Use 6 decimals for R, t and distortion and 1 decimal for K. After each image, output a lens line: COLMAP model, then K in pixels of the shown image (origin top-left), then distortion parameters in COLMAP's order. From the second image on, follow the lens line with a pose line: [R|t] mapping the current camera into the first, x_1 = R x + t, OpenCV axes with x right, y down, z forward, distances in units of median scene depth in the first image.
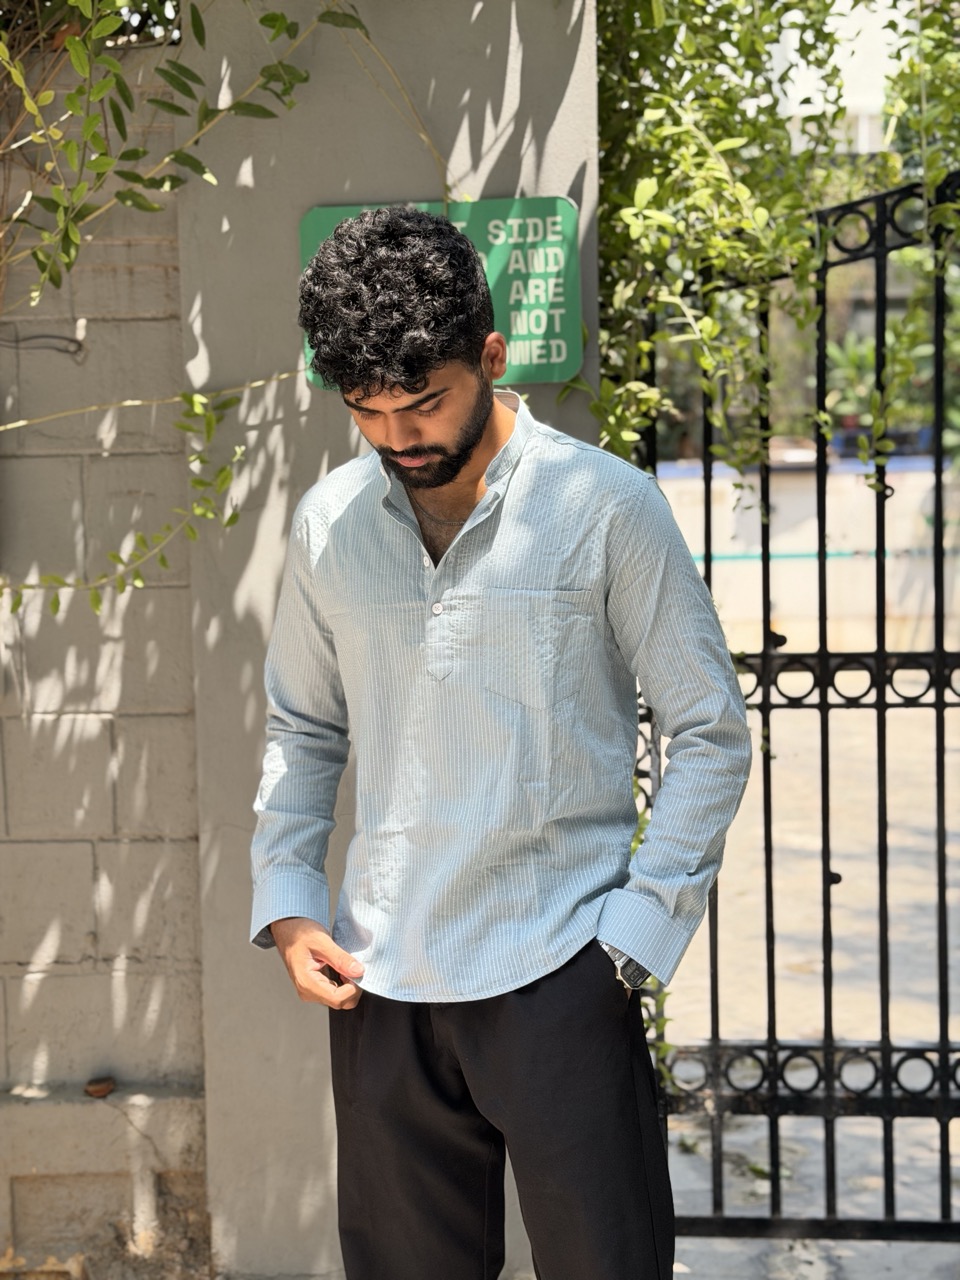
lens RADIAL K [[1745.3, 0, 485.5], [0, 1745.3, 641.5], [0, 0, 1]] dist [0.091171, 0.000000]
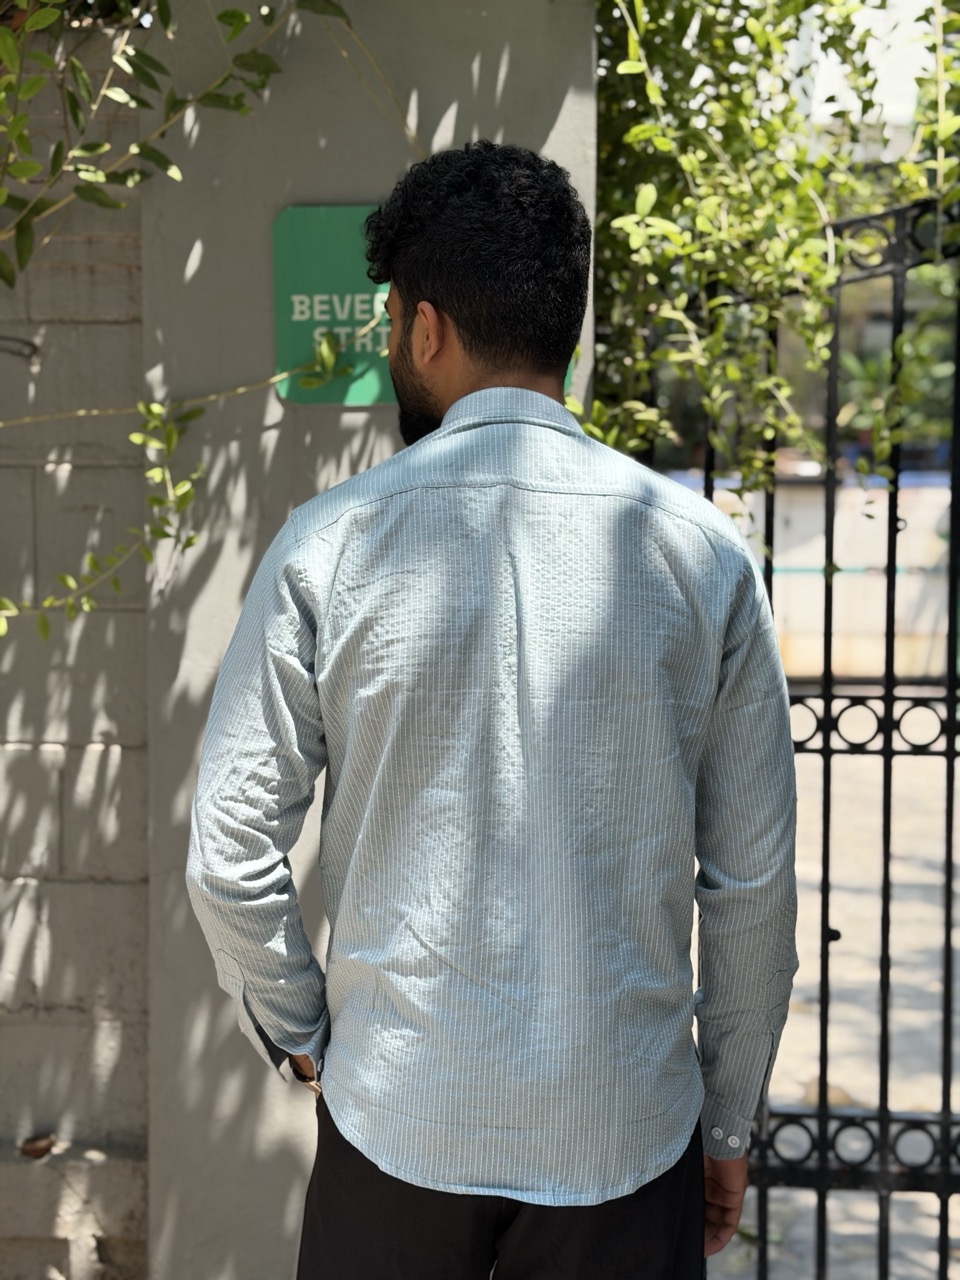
lens RADIAL K [[1745.3, 0, 491.4], [0, 1745.3, 633.0], [0, 0, 1]] dist [0.091171, 0.000000]
pose [[0.999678, 0.025179, -0.003239, 0.016995], [-0.025176, 0.999683, 0.000958, -0.024493], [0.003262, -0.000876, 0.999994, 0.068386]]
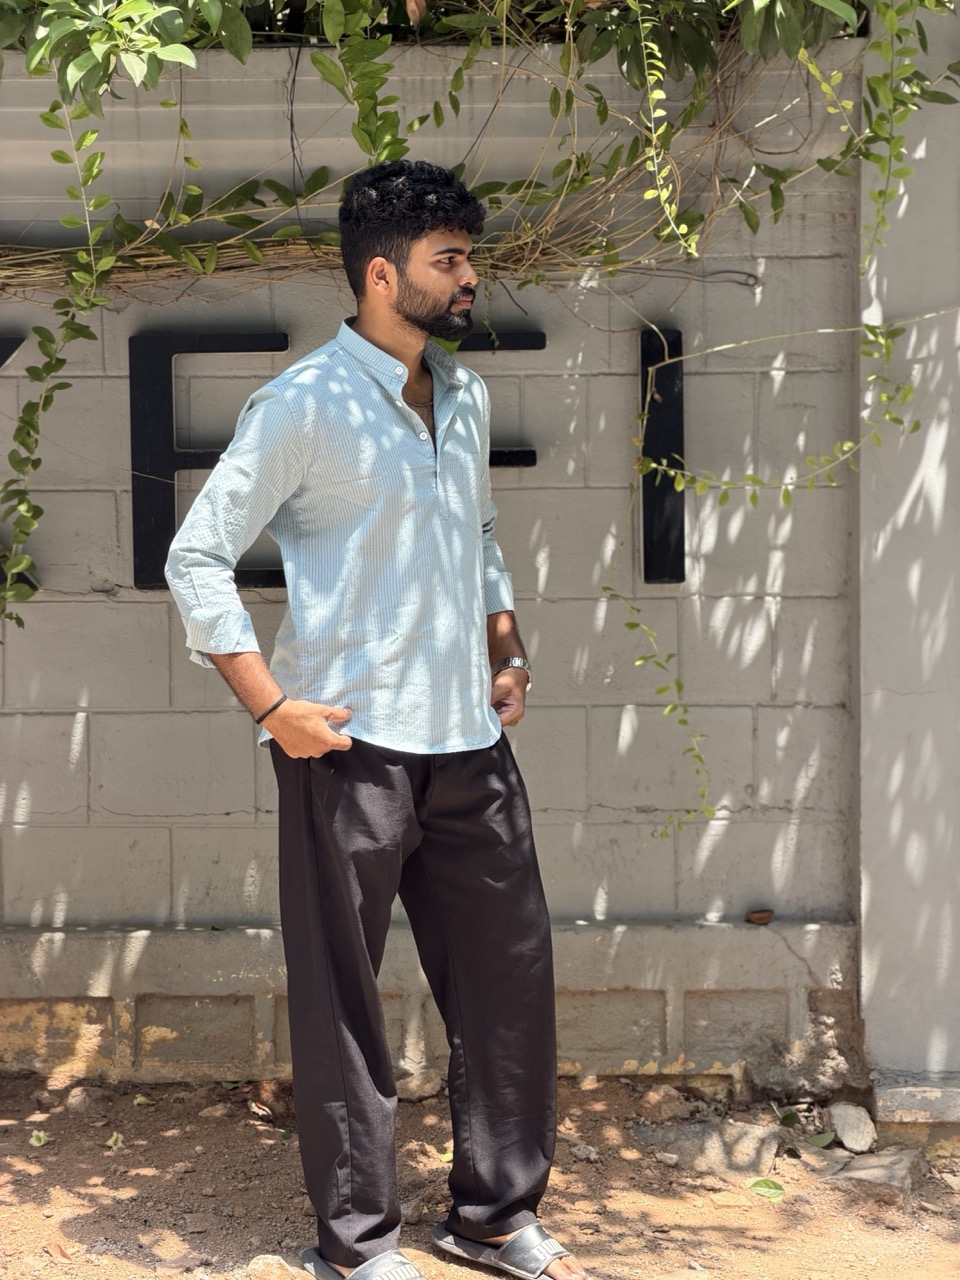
lens RADIAL K [[3778.2, 0, 477.5], [0, 3778.2, 635.6], [0, 0, 1]] dist [0.208990, 0.000000]
pose [[0.999622, 0.012611, 0.024432, -0.465653], [-0.012286, 0.999834, -0.013422, 0.102688], [-0.024598, 0.013117, 0.999611, -1.483237]]
